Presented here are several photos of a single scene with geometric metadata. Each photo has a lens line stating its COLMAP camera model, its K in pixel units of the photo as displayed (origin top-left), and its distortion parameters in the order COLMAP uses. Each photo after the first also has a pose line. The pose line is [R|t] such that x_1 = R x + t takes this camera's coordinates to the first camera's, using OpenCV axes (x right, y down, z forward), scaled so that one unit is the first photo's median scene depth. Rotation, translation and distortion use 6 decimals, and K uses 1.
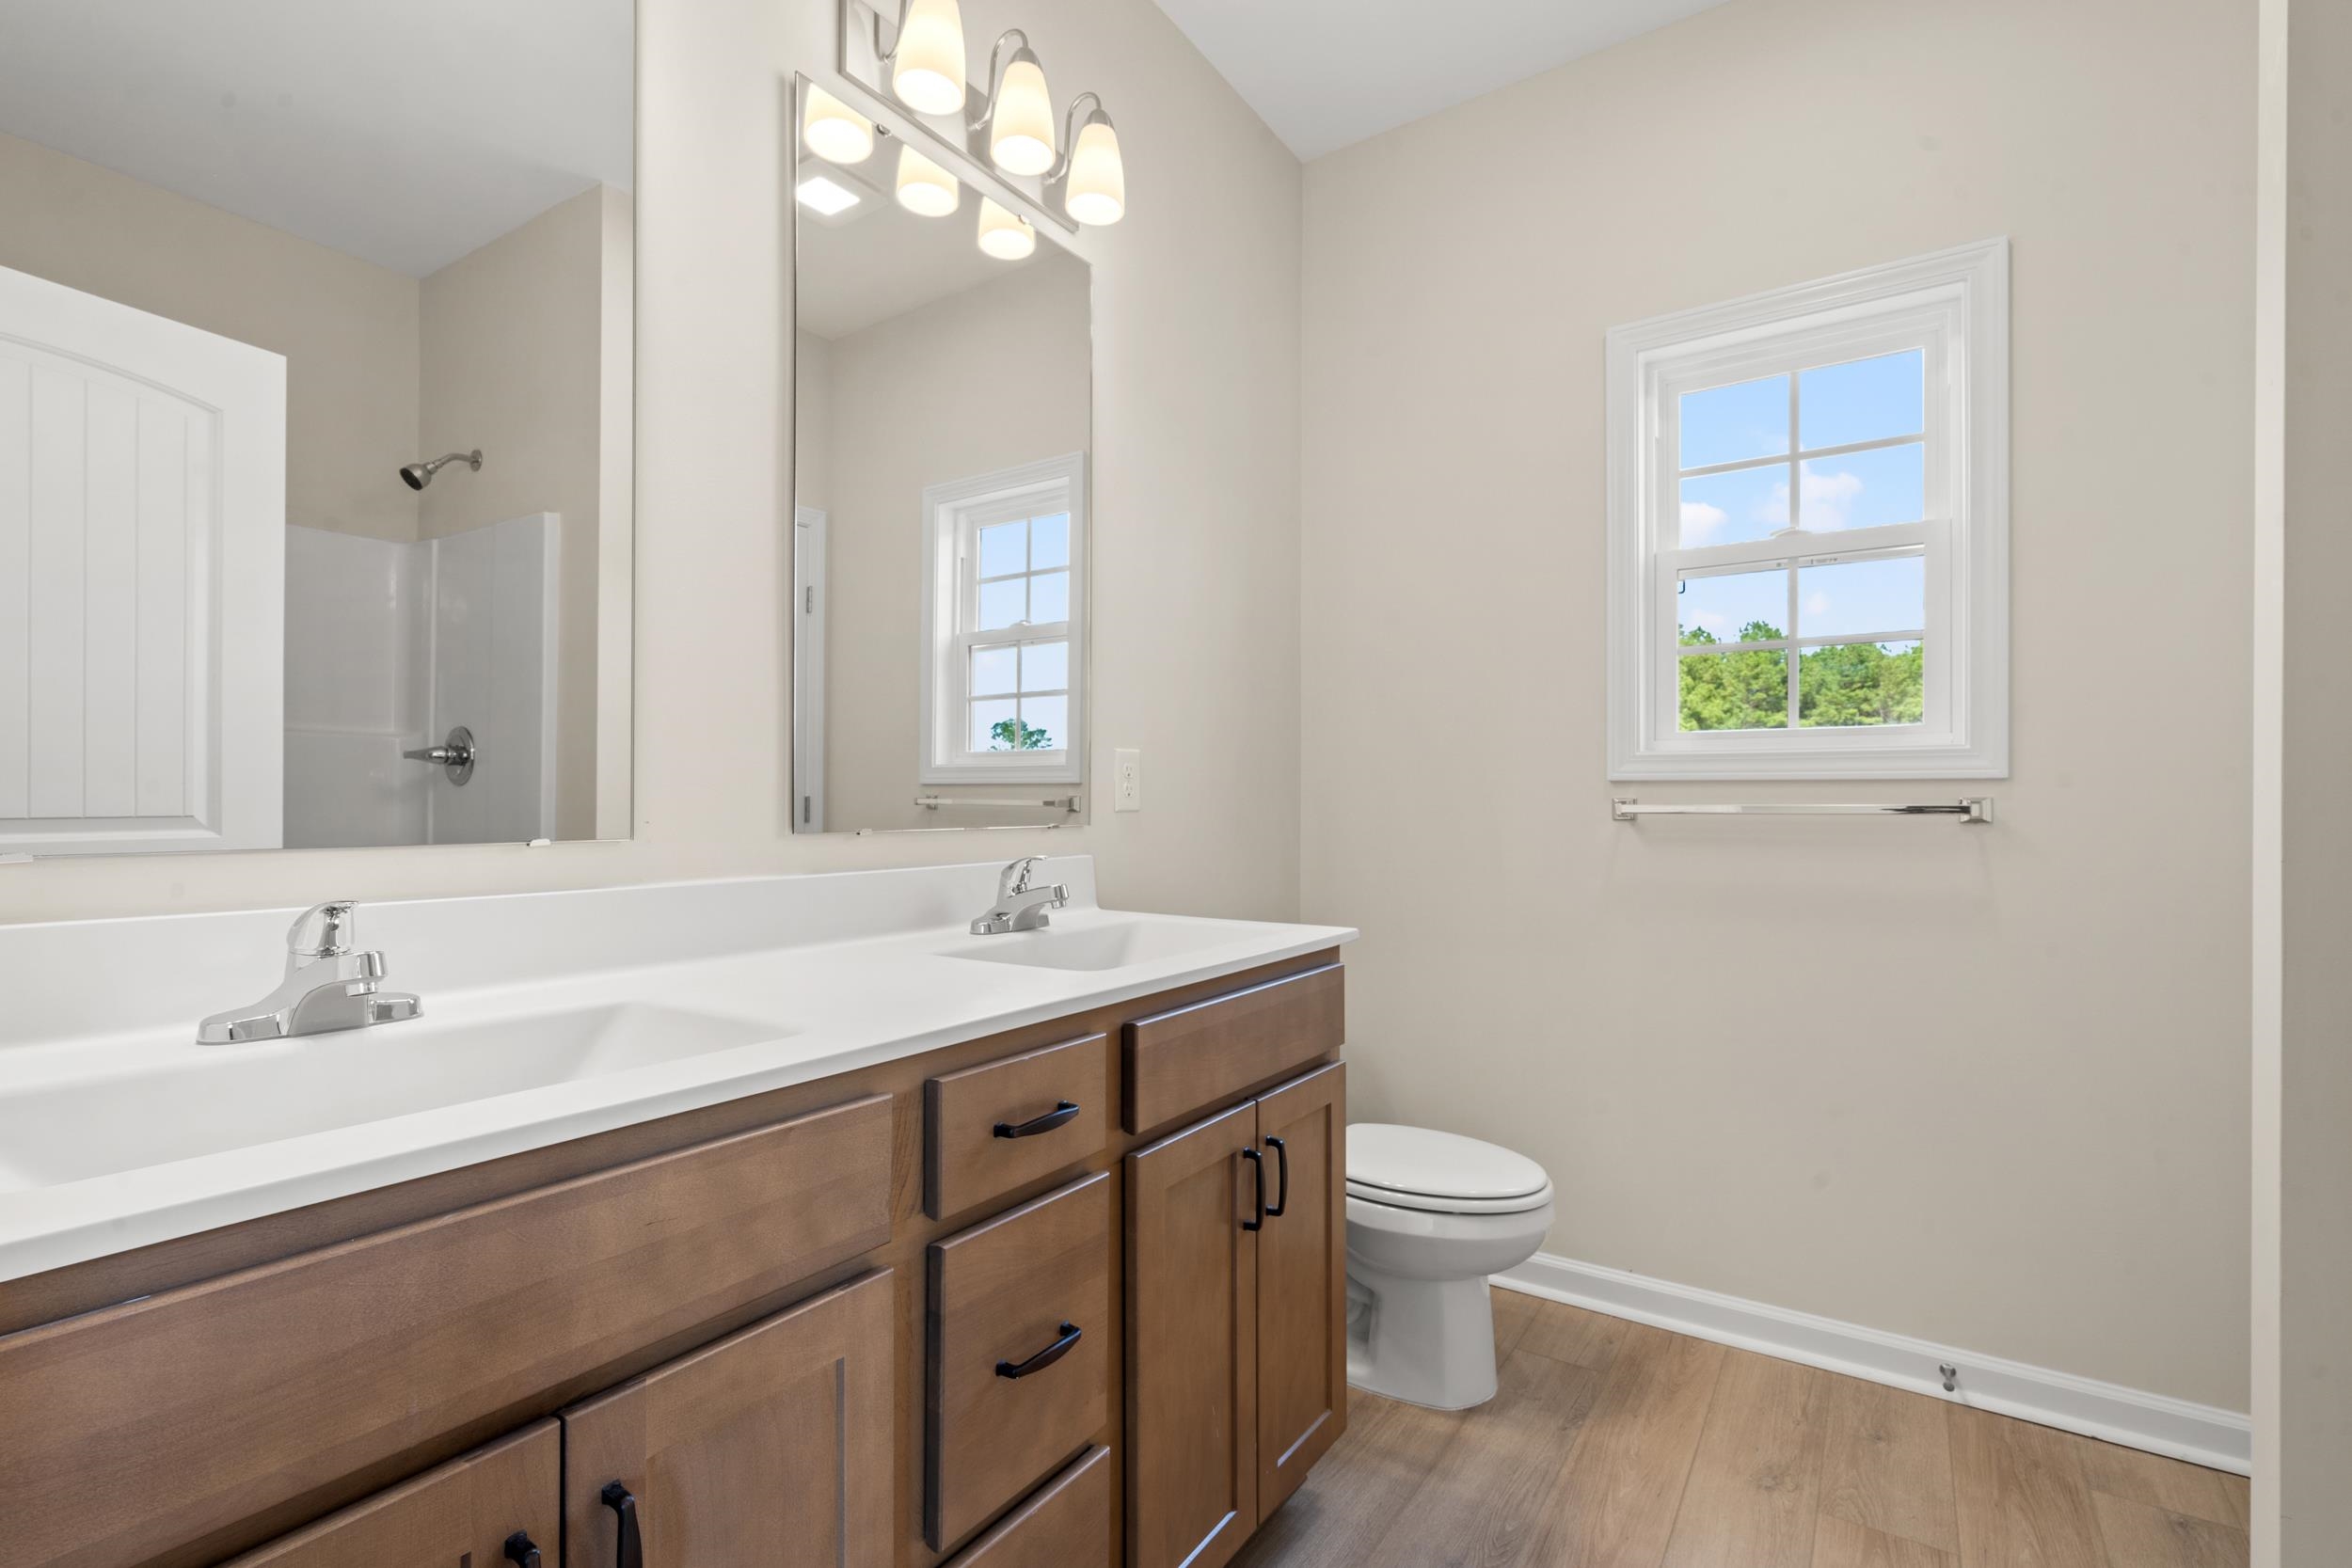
lens RADIAL K [[1068.4, 0, 1182.6], [0, 1068.4, 795.2], [0, 0, 1]] dist [-0.005884, -0.000446]
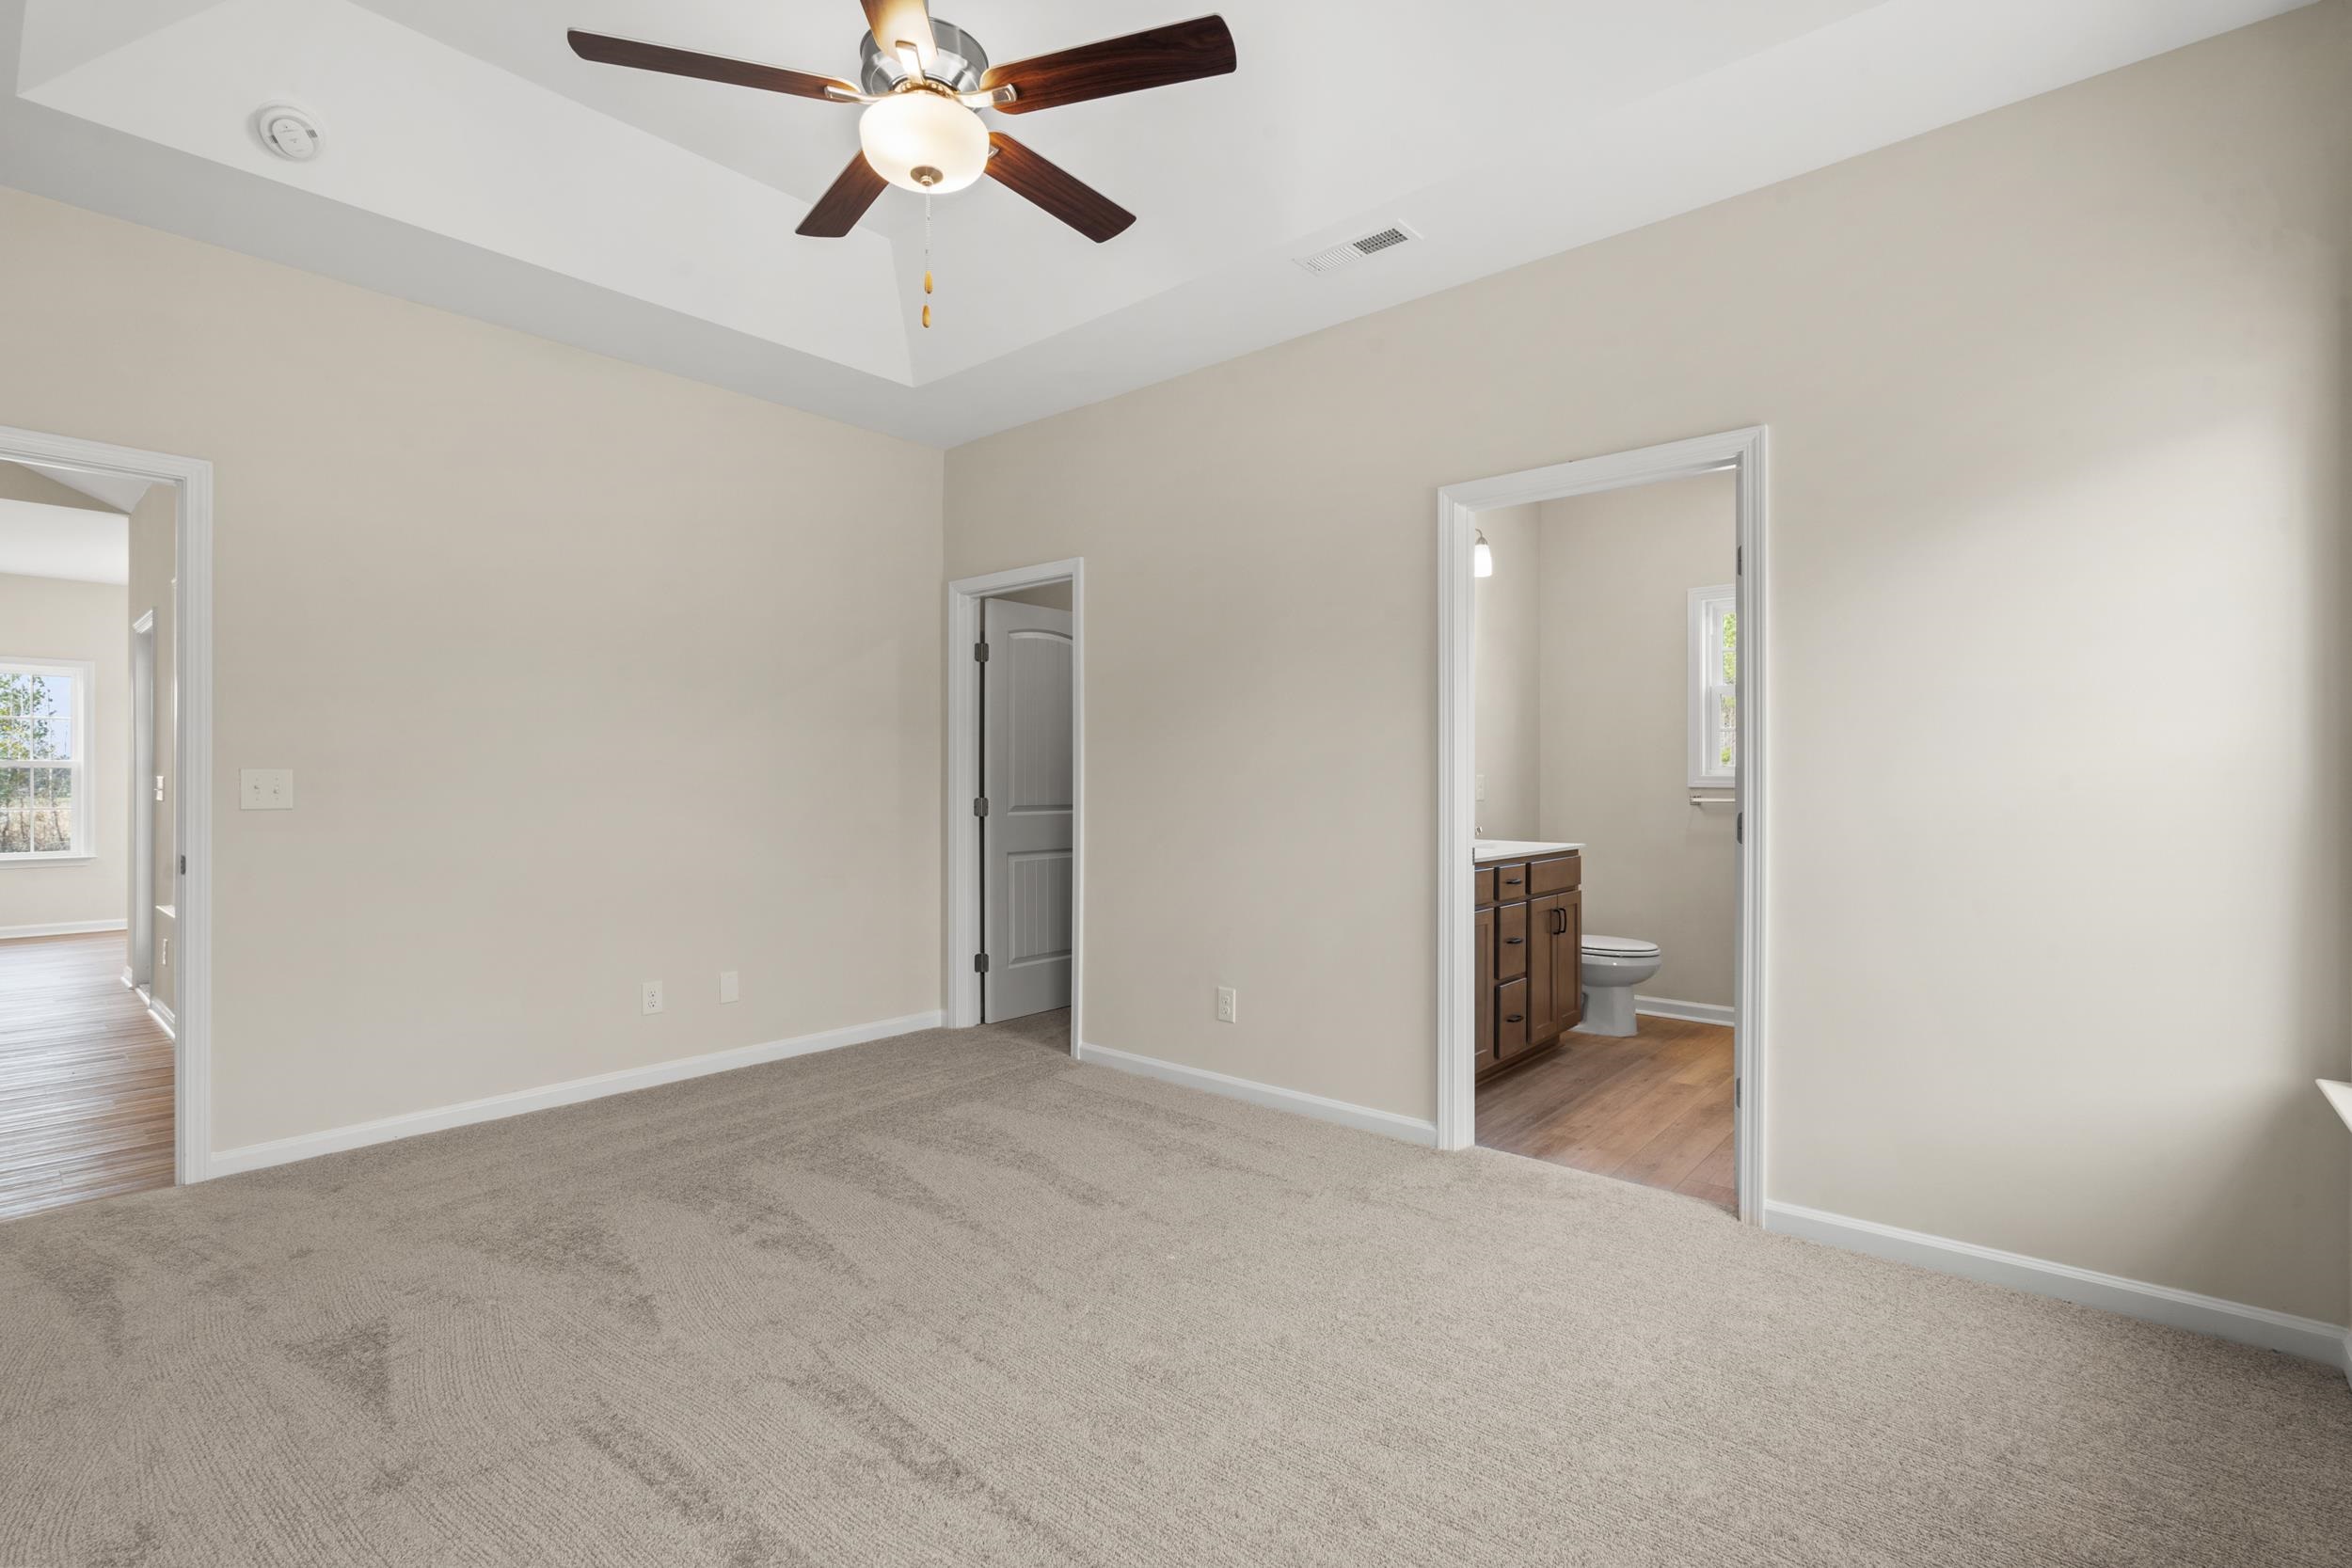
lens RADIAL K [[1068.4, 0, 1159.6], [0, 1068.4, 775.9], [0, 0, 1]] dist [-0.005884, -0.000446]
pose [[0.992050, 0.001909, -0.125831, -0.543521], [-0.002072, 0.999997, -0.001168, -0.041900], [0.125828, 0.001420, 0.992051, -1.758805]]
